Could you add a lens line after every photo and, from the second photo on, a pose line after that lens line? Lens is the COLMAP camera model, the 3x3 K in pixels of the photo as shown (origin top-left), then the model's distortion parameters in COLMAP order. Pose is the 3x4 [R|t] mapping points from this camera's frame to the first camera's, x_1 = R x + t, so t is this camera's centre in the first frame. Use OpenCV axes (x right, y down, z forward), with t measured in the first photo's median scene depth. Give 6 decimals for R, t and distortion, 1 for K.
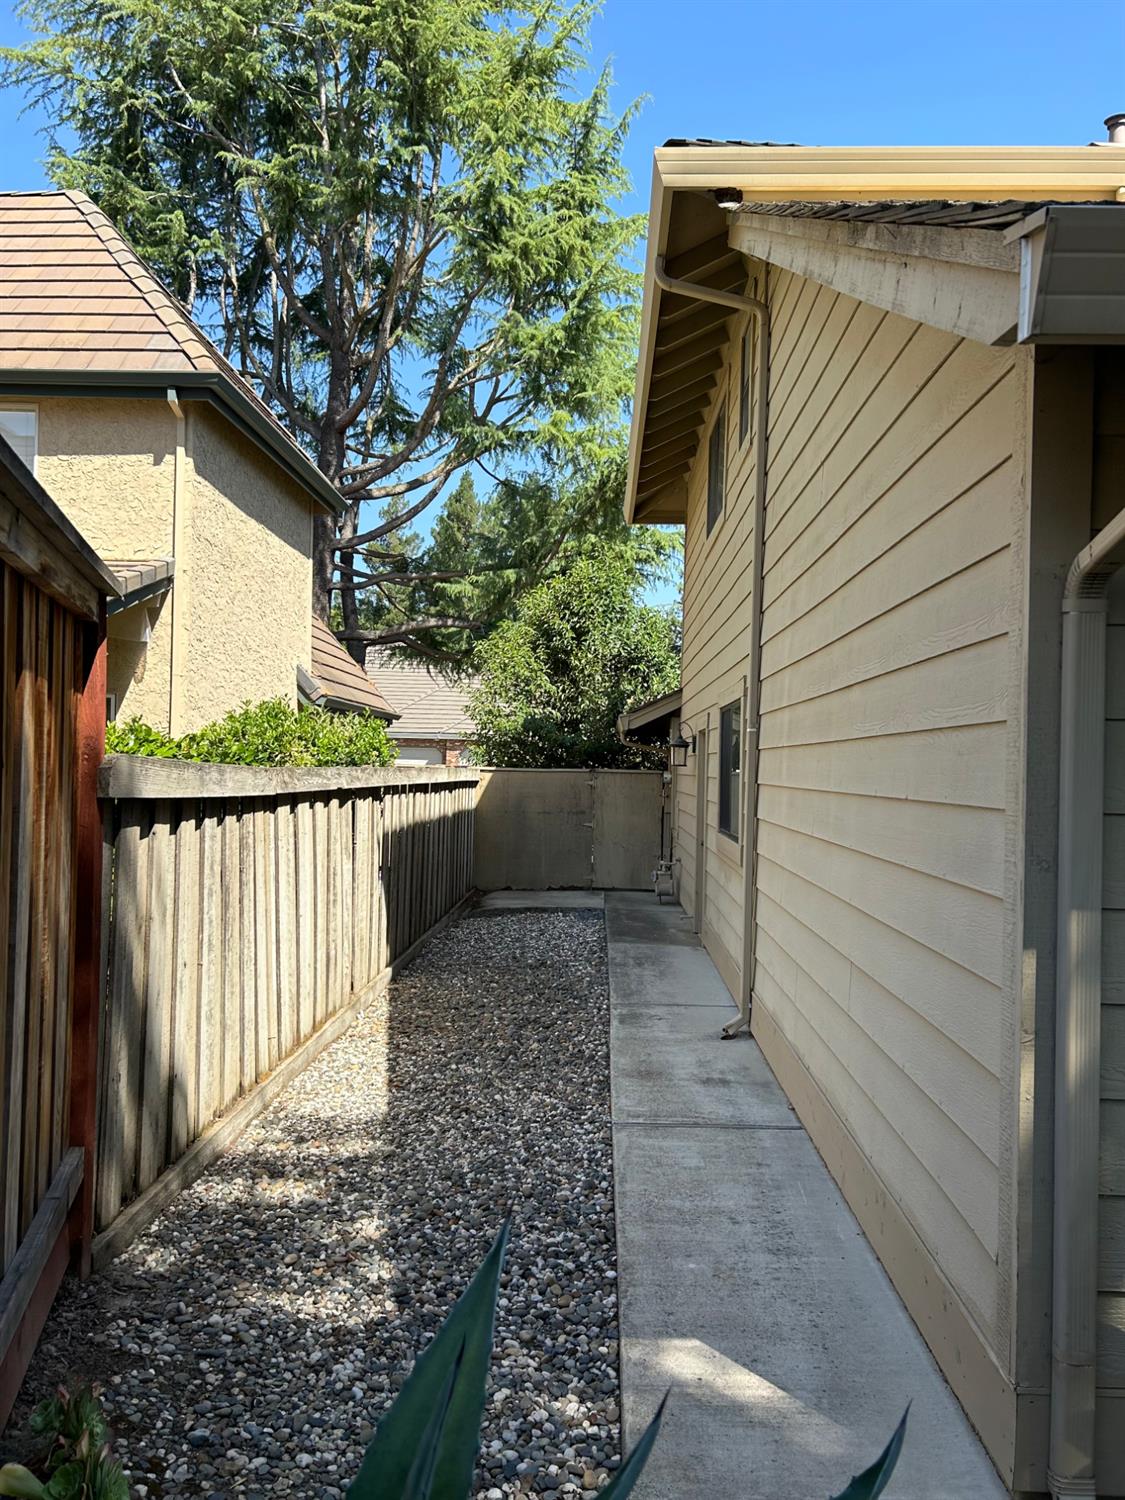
lens RADIAL K [[1122.1, 0, 560.0], [0, 1122.1, 752.6], [0, 0, 1]] dist [0.064243, -0.073931]
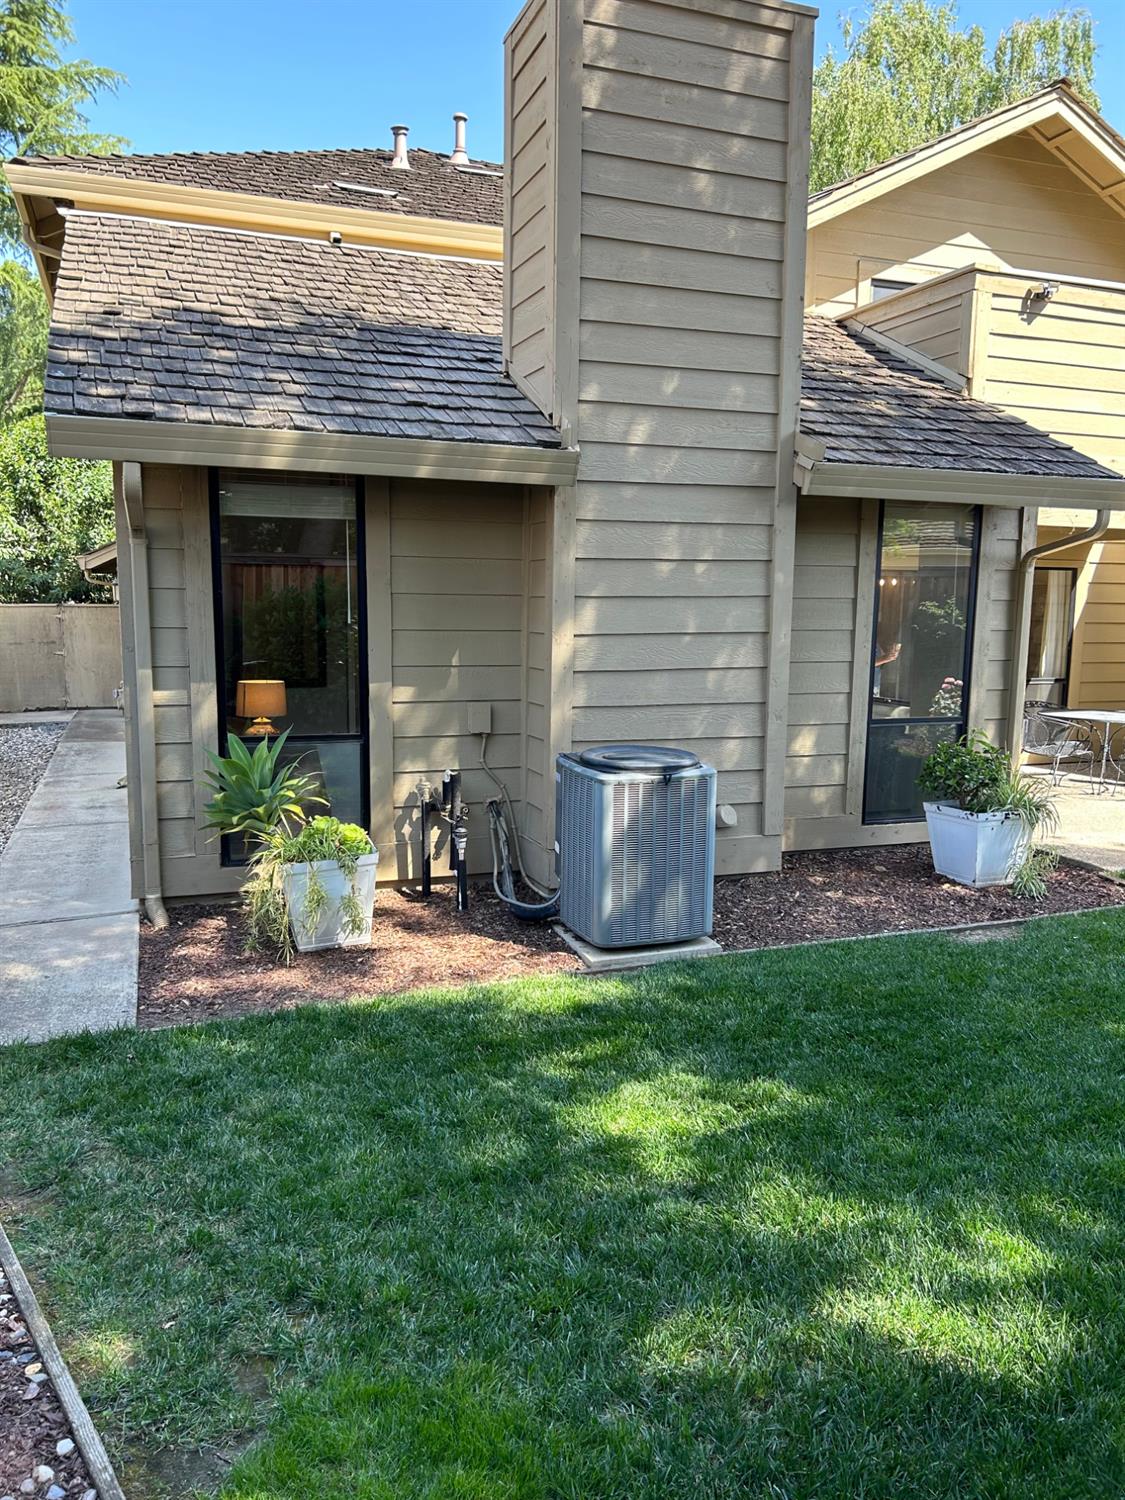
lens RADIAL K [[1122.1, 0, 560.0], [0, 1122.1, 752.6], [0, 0, 1]] dist [0.064243, -0.073931]
pose [[0.925767, -0.060274, 0.373259, 0.060304], [0.004453, 0.988881, 0.148640, -0.004810], [-0.378068, -0.135944, 0.915742, -0.262773]]
